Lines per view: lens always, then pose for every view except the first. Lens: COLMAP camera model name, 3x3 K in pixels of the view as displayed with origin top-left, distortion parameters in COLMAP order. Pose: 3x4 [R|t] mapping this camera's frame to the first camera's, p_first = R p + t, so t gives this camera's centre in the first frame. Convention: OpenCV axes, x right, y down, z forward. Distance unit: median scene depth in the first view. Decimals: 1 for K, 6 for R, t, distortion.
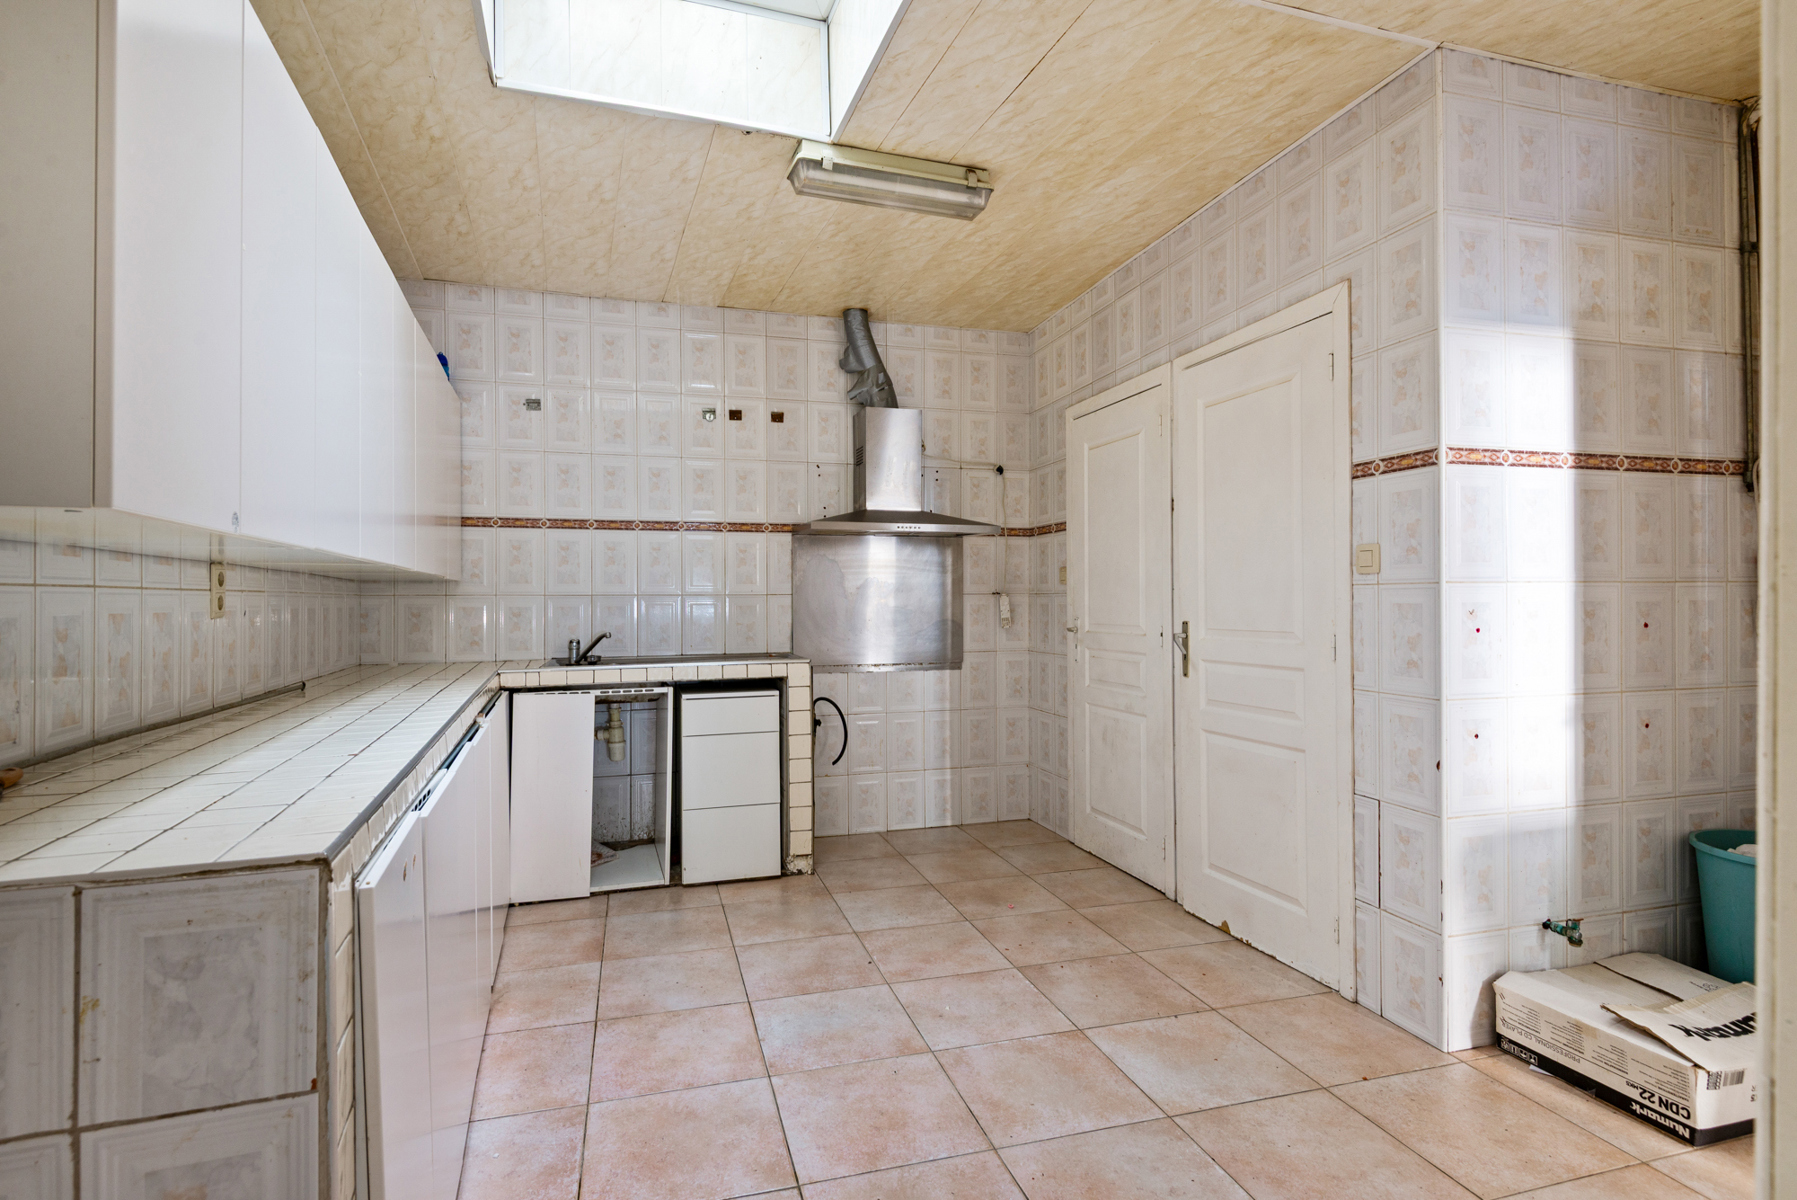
lens RADIAL K [[911.2, 0, 896.7], [0, 911.2, 599.7], [0, 0, 1]] dist [0.002688, -0.000523]
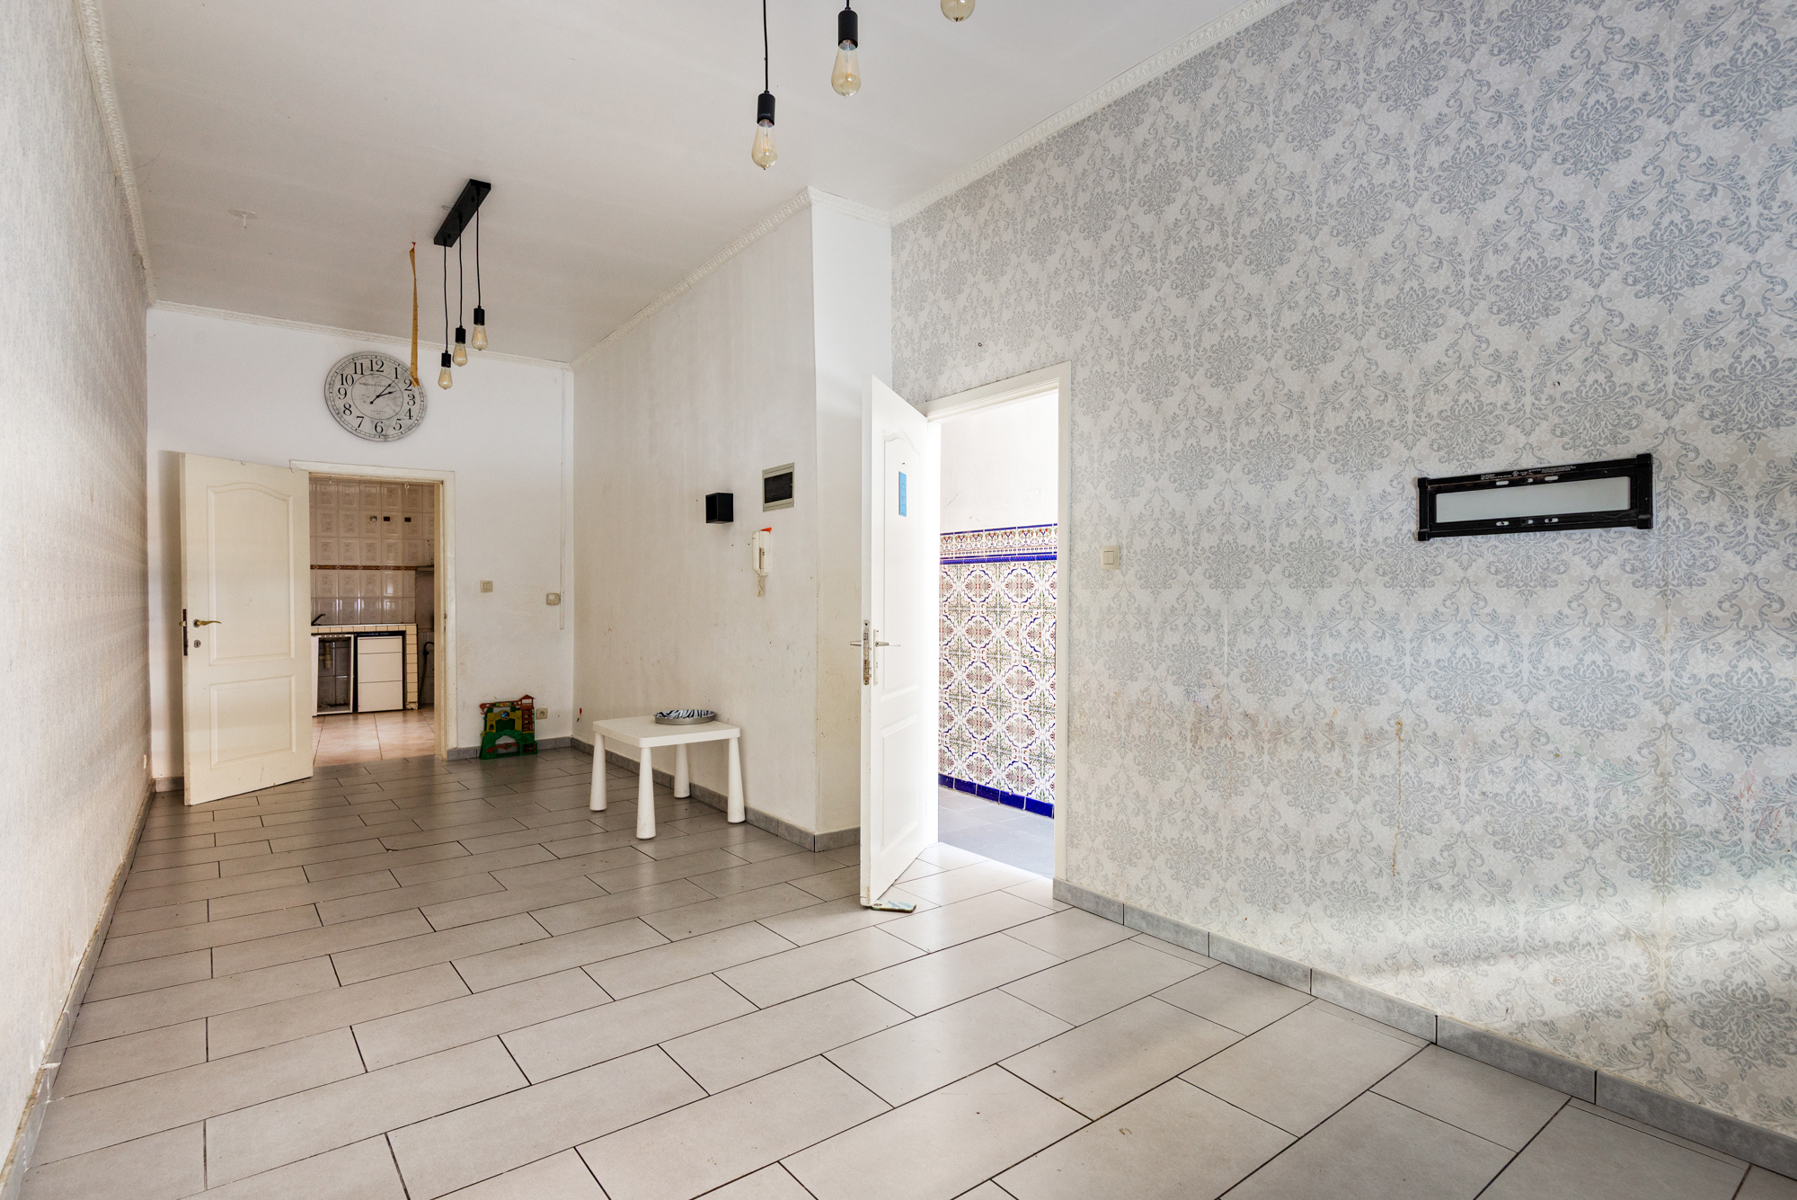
lens RADIAL K [[911.2, 0, 907.9], [0, 911.2, 597.2], [0, 0, 1]] dist [0.002688, -0.000523]
pose [[0.963785, -0.000694, 0.266679, 0.547573], [0.000658, 1.000000, 0.000223, -0.005955], [-0.266679, -0.000040, 0.963785, -1.801382]]
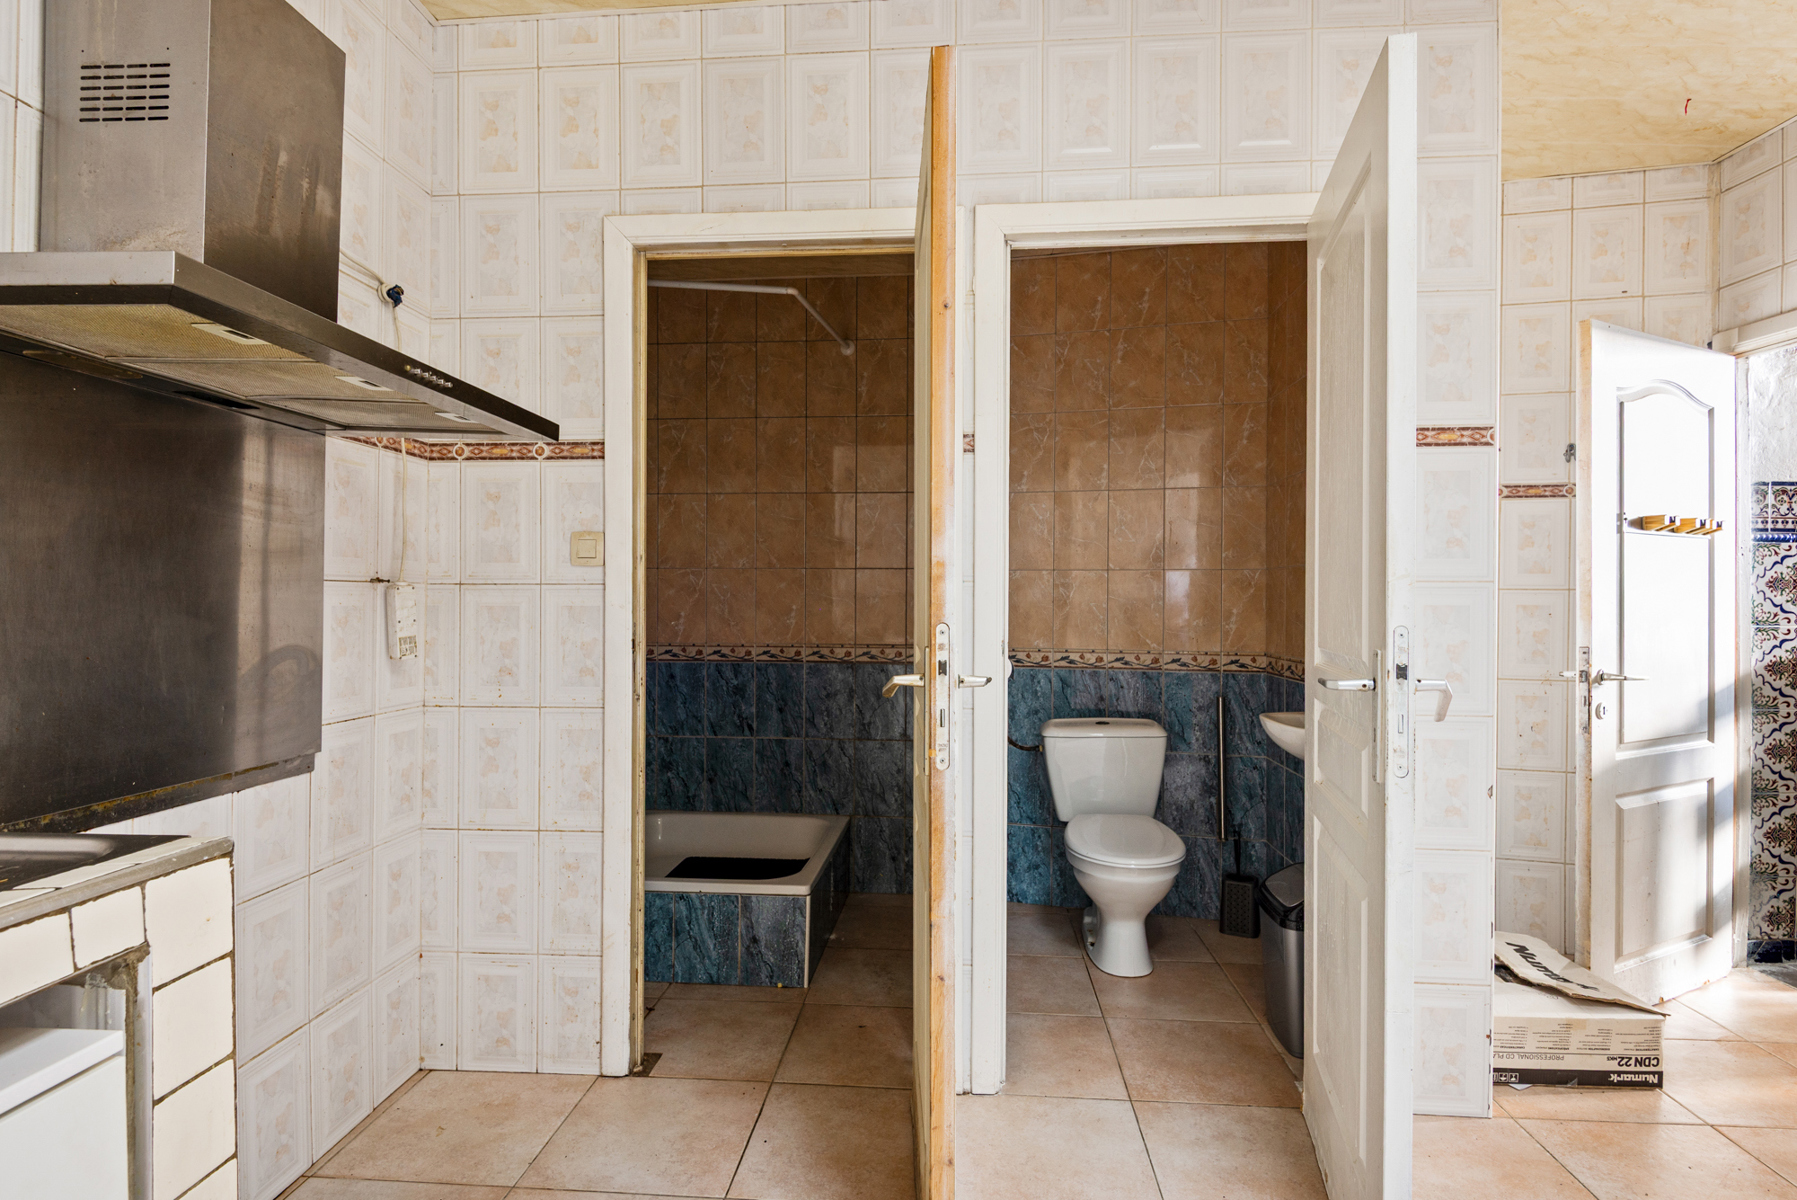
lens RADIAL K [[911.2, 0, 898.2], [0, 911.2, 601.5], [0, 0, 1]] dist [0.002688, -0.000523]
pose [[0.341654, 0.006673, 0.939802, -0.255000], [-0.005011, 0.999974, -0.005279, 0.005065], [-0.939812, -0.002906, 0.341679, 0.752114]]
